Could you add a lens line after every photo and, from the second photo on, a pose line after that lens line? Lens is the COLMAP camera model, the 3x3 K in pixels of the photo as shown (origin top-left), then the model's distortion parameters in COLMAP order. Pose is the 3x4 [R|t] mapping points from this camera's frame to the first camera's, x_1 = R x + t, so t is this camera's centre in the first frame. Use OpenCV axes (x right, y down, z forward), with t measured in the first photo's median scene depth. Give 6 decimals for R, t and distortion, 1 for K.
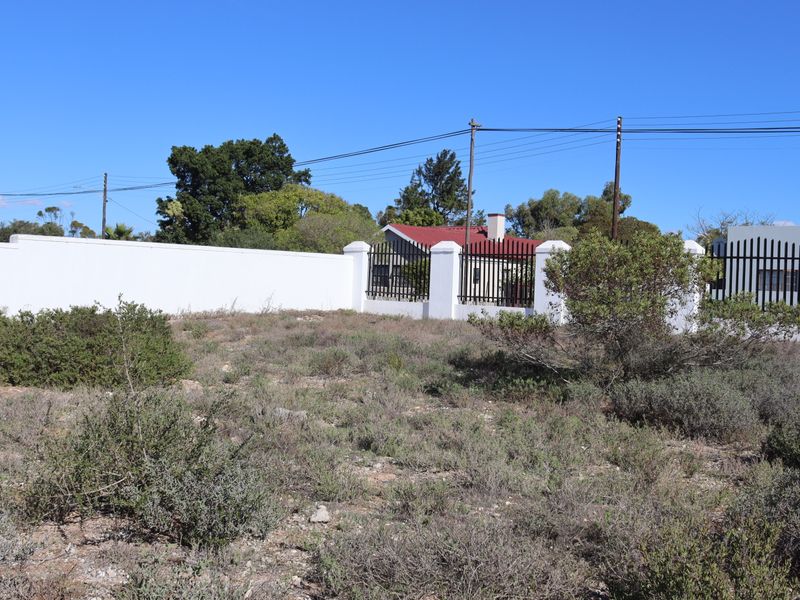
lens RADIAL K [[921.3, 0, 400.0], [0, 921.3, 300.0], [0, 0, 1]] dist [-0.131777, 0.154936]
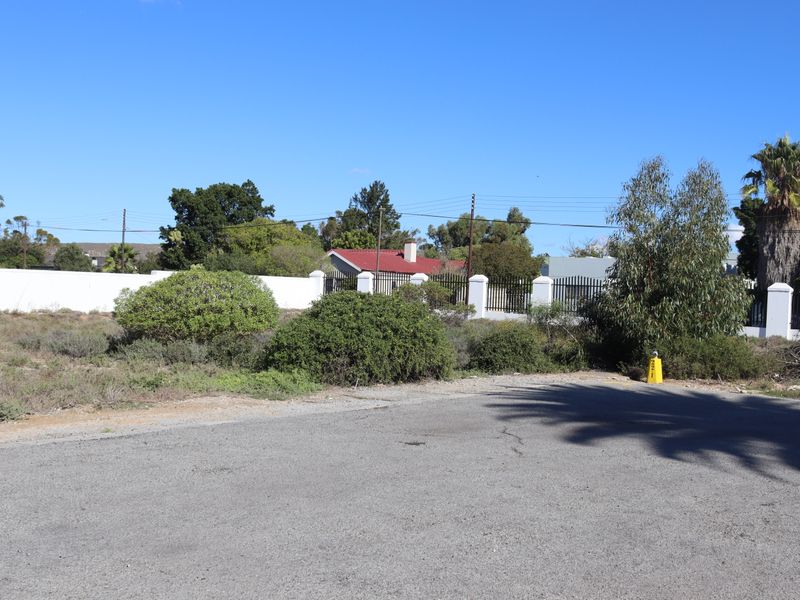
lens RADIAL K [[913.7, 0, 400.3], [0, 913.7, 311.3], [0, 0, 1]] dist [-0.380107, 0.004850]
pose [[0.997792, 0.003687, 0.066313, -0.001123], [-0.004245, 0.999957, 0.008270, -0.000001], [-0.066279, -0.008533, 0.997765, -0.327549]]
